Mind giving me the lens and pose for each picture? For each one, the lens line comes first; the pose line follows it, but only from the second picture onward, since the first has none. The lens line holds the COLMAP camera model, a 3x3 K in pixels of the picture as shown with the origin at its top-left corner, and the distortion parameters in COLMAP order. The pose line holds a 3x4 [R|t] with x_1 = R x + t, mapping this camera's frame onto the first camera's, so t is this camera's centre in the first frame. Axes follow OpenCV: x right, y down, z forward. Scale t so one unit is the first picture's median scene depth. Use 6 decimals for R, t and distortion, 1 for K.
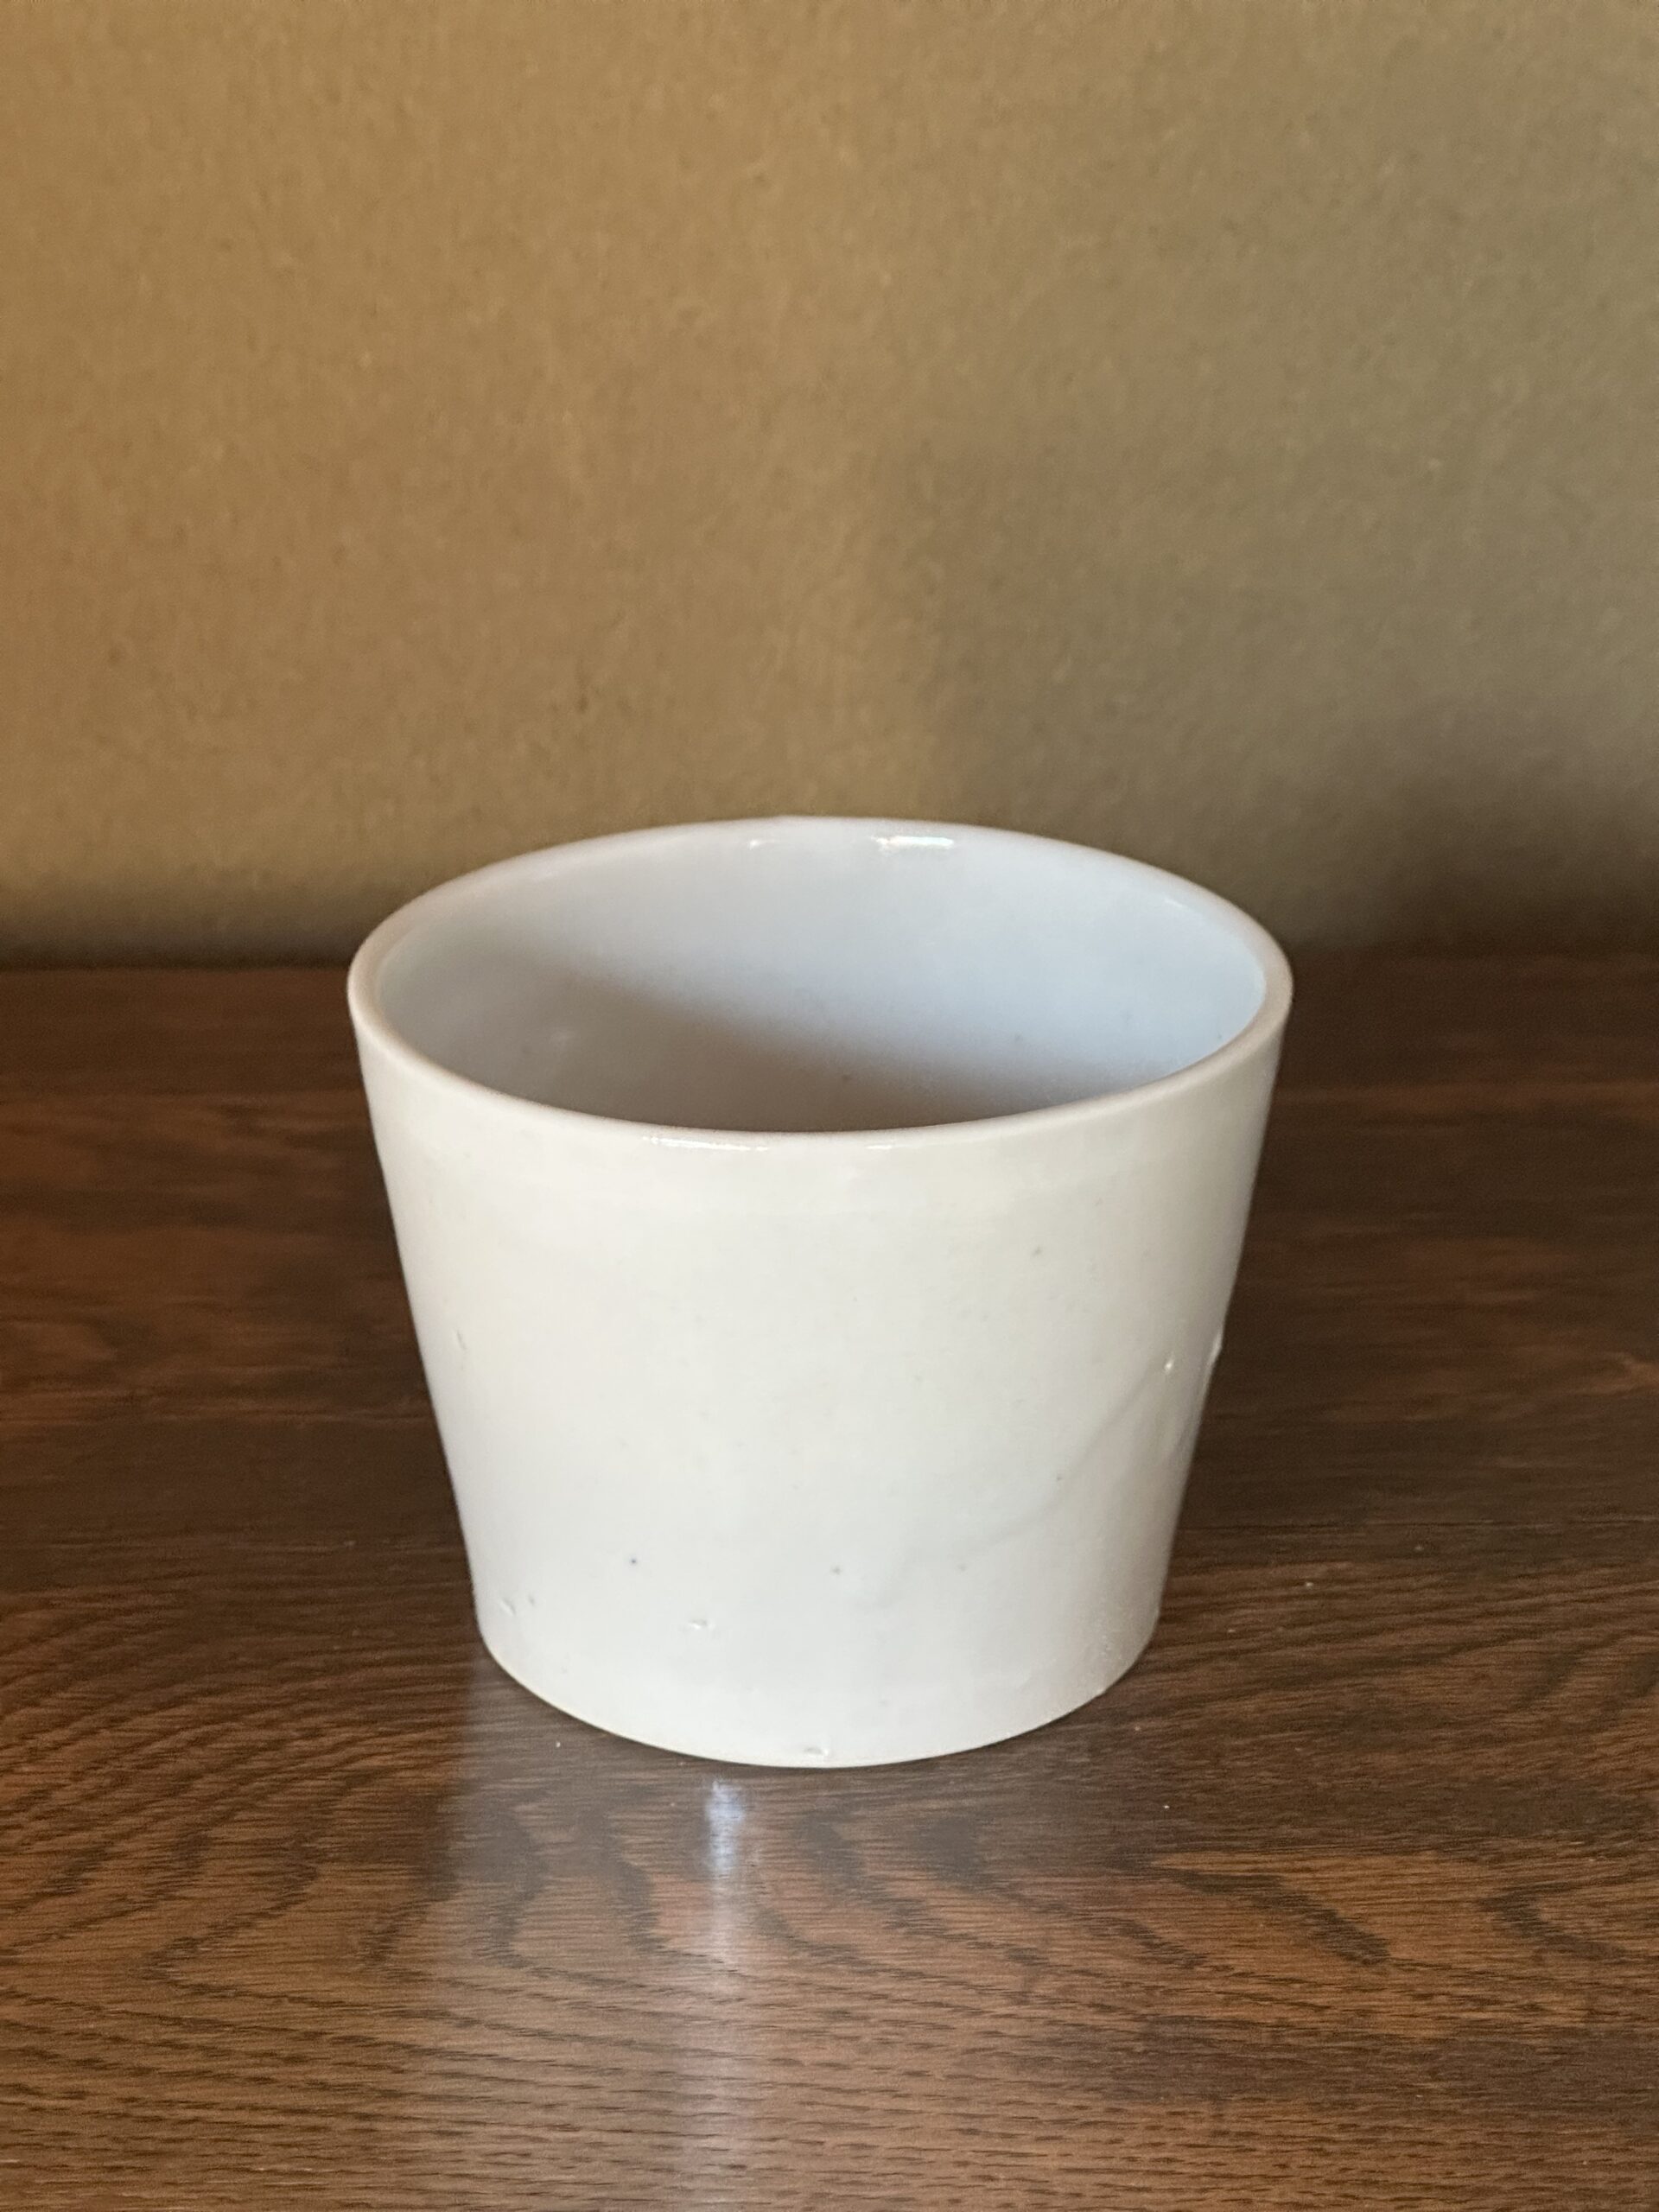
lens RADIAL K [[4941.0, 0, 798.2], [0, 4941.0, 1167.0], [0, 0, 1]] dist [0.152713, 0.000000]
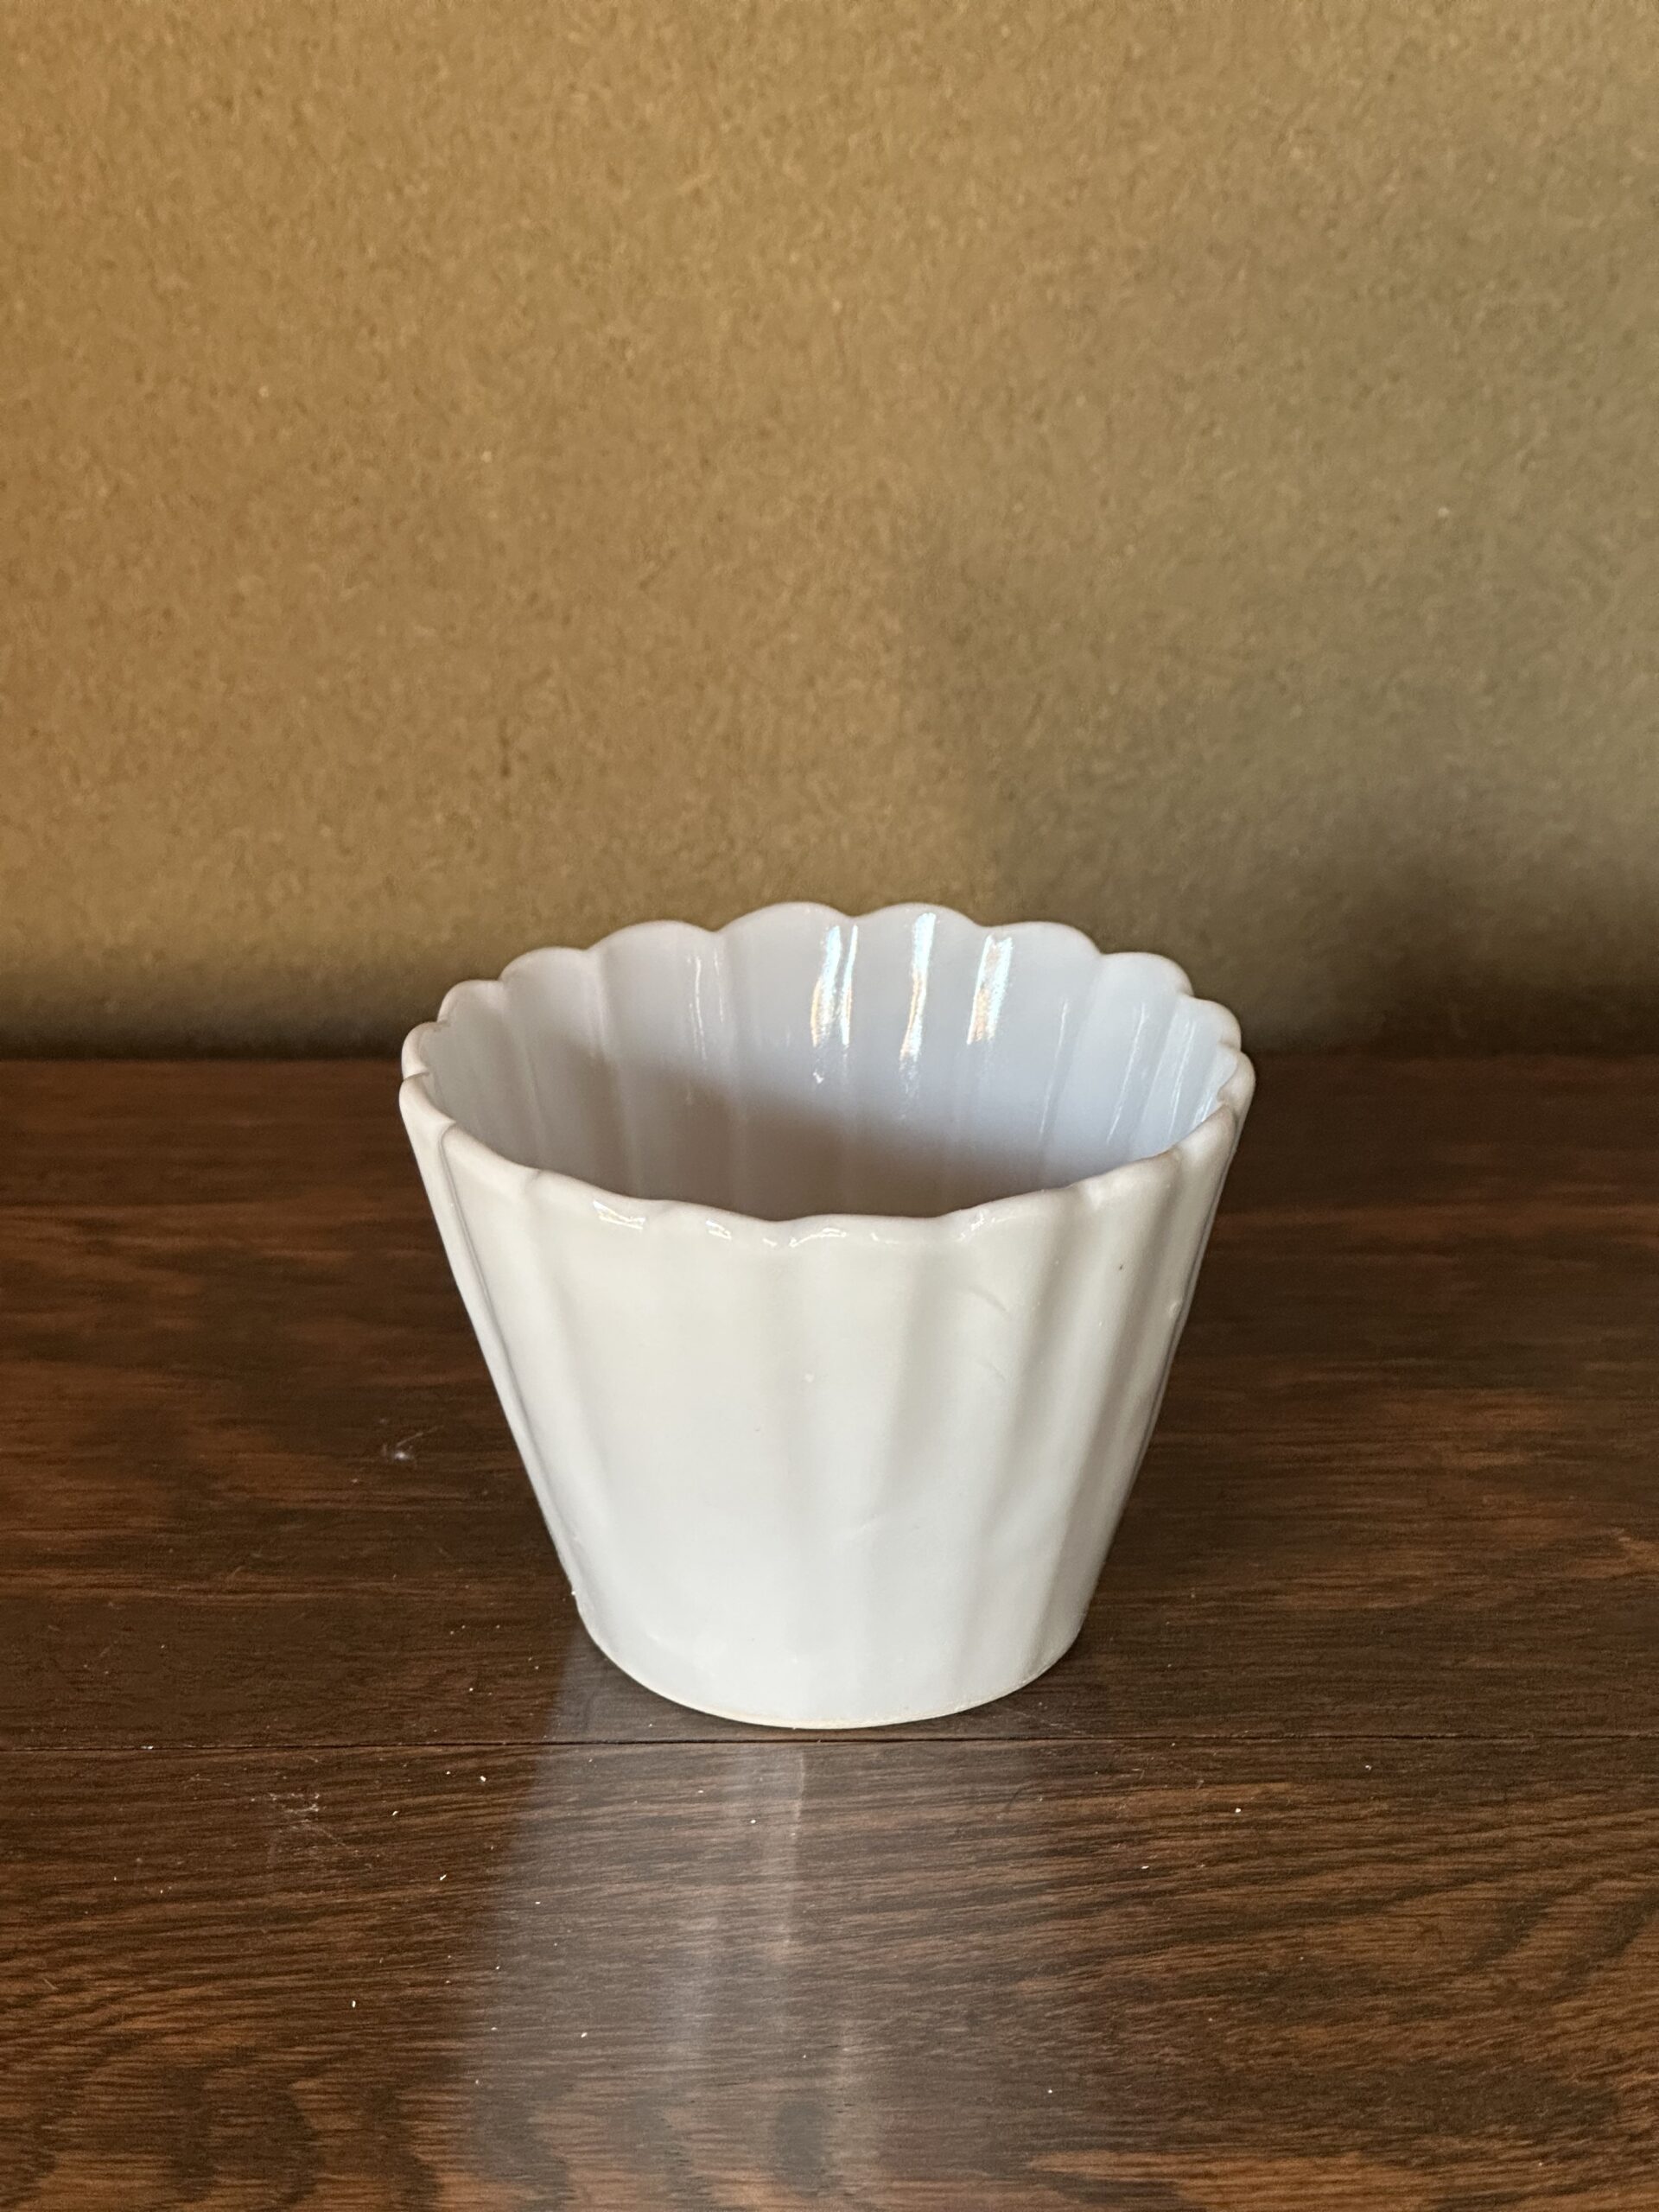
lens RADIAL K [[4941.0, 0, 819.6], [0, 4941.0, 1124.8], [0, 0, 1]] dist [0.152713, 0.000000]
pose [[0.999697, 0.007498, -0.023425, 0.048925], [-0.007703, 0.999933, -0.008694, -0.028140], [0.023358, 0.008872, 0.999688, 0.126134]]
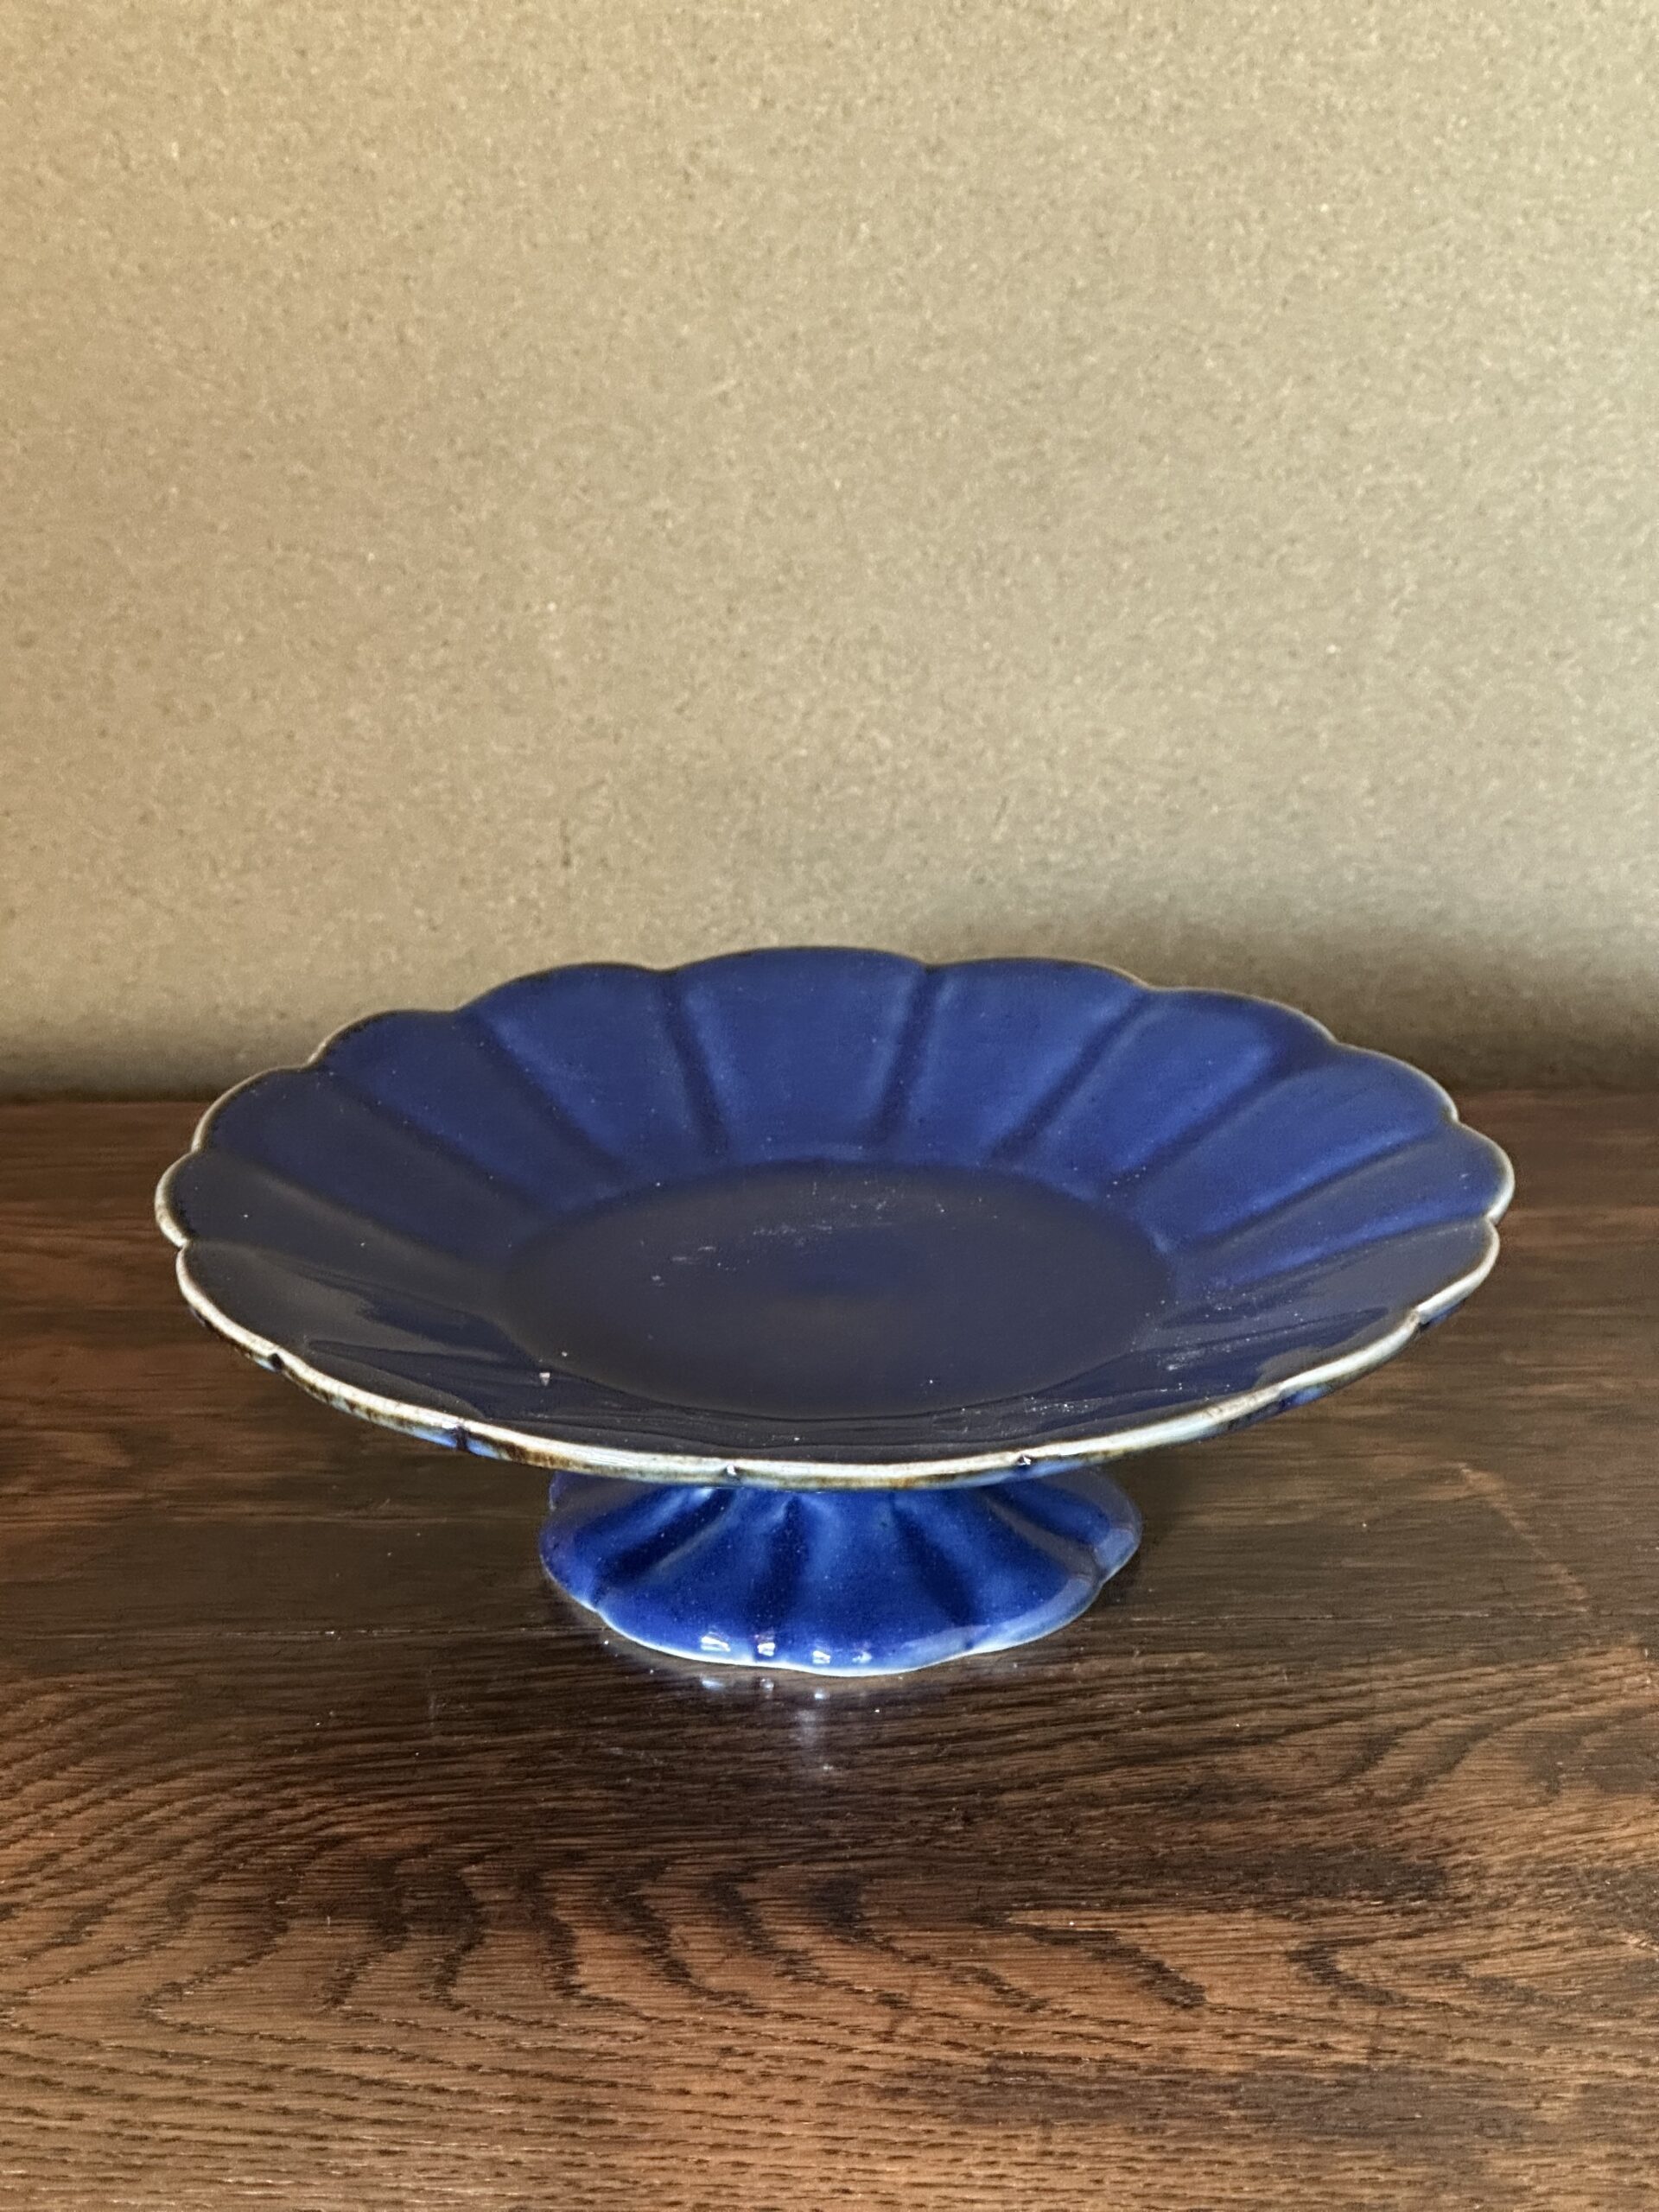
lens RADIAL K [[4941.0, 0, 834.8], [0, 4941.0, 1106.6], [0, 0, 1]] dist [0.152713, 0.000000]
pose [[0.999945, 0.001652, -0.010362, 0.038183], [-0.001829, 0.999854, -0.017018, -0.026740], [0.010332, 0.017036, 0.999801, -0.146164]]
